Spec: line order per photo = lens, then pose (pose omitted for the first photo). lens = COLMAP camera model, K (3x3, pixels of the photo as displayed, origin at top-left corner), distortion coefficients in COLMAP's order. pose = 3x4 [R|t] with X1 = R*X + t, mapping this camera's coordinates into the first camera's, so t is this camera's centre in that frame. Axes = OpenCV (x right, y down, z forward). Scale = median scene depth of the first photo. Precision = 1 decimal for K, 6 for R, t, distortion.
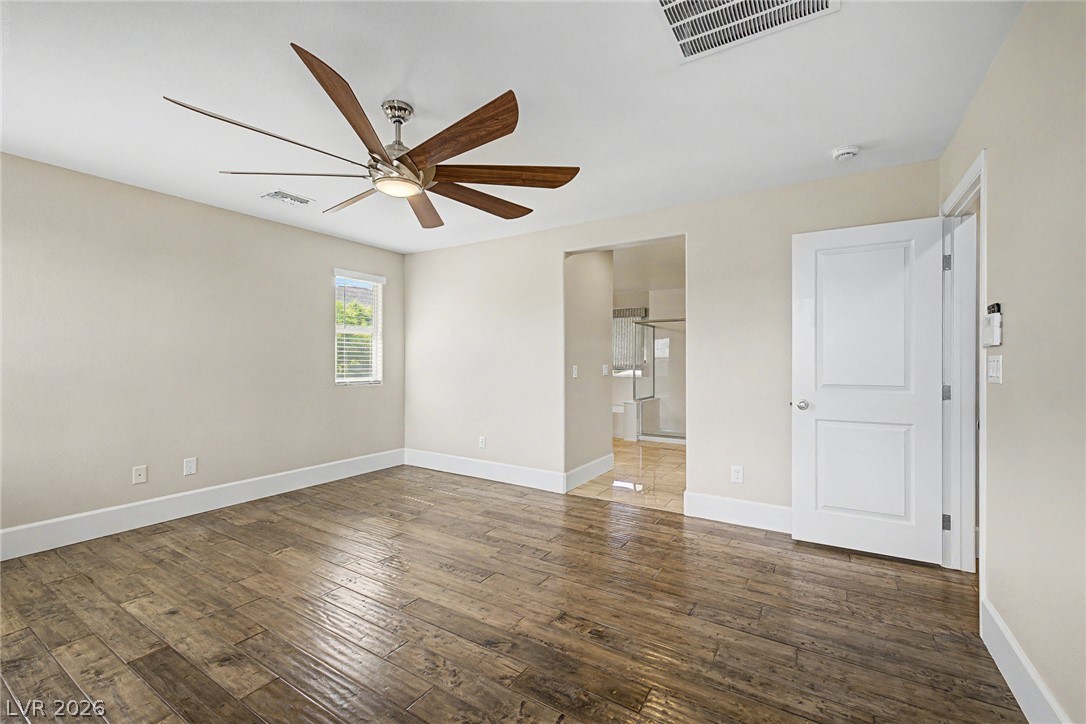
lens RADIAL K [[457.1, 0, 534.8], [0, 457.1, 364.2], [0, 0, 1]] dist [0.001486, -0.000018]
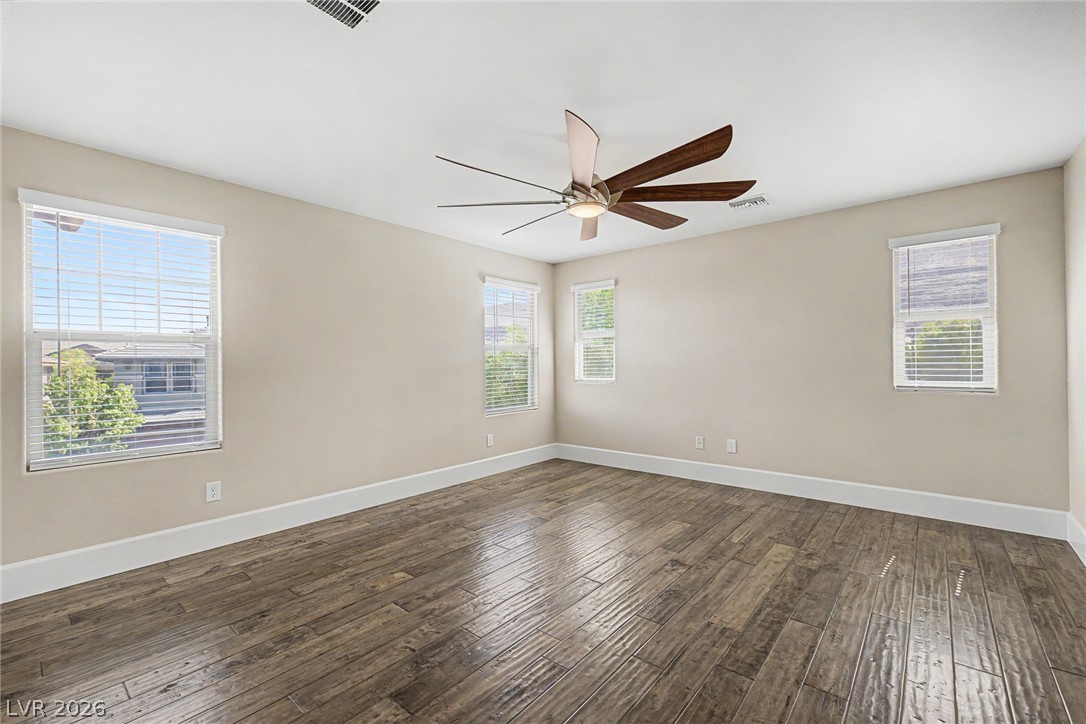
lens RADIAL K [[459.1, 0, 540.8], [0, 459.1, 358.9], [0, 0, 1]] dist [0.000783, -0.000233]
pose [[-0.143065, -0.009114, -0.989671, 0.553681], [0.003801, 0.999945, -0.009758, -0.002043], [0.989706, -0.005158, -0.143023, 0.674443]]
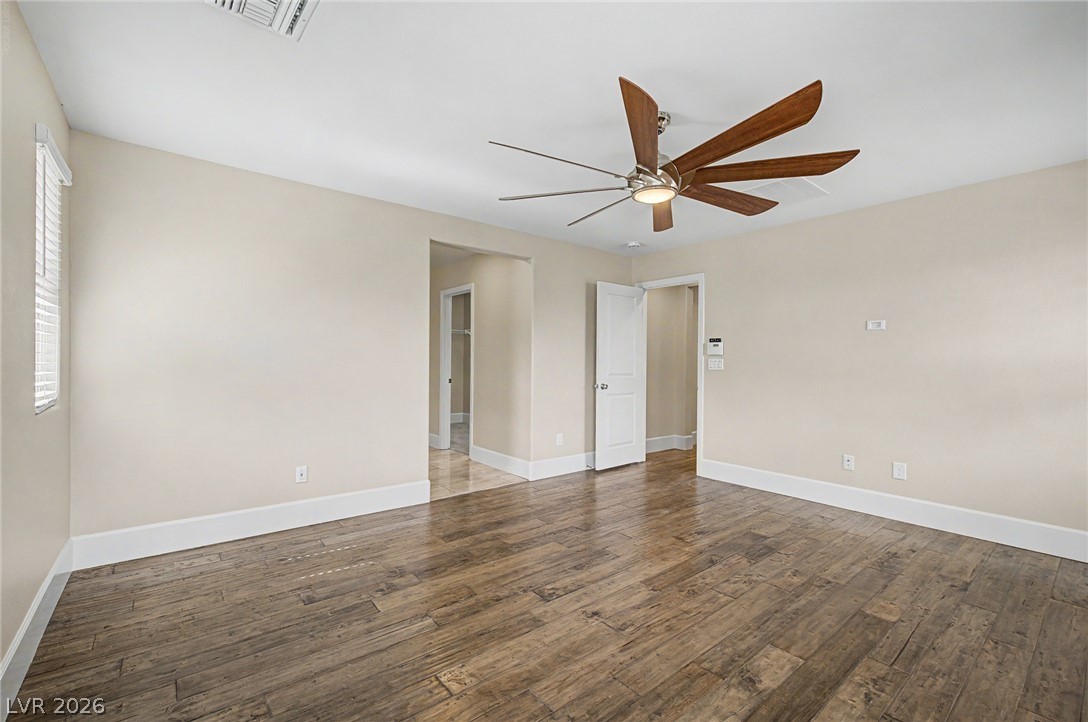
lens RADIAL K [[465.6, 0, 546.9], [0, 465.6, 360.5], [0, 0, 1]] dist [0.001355, -0.000118]
pose [[0.311865, 0.000394, 0.950126, -0.897887], [-0.002620, 0.999996, 0.000446, -0.002594], [-0.950123, -0.002628, 0.311865, 0.578169]]
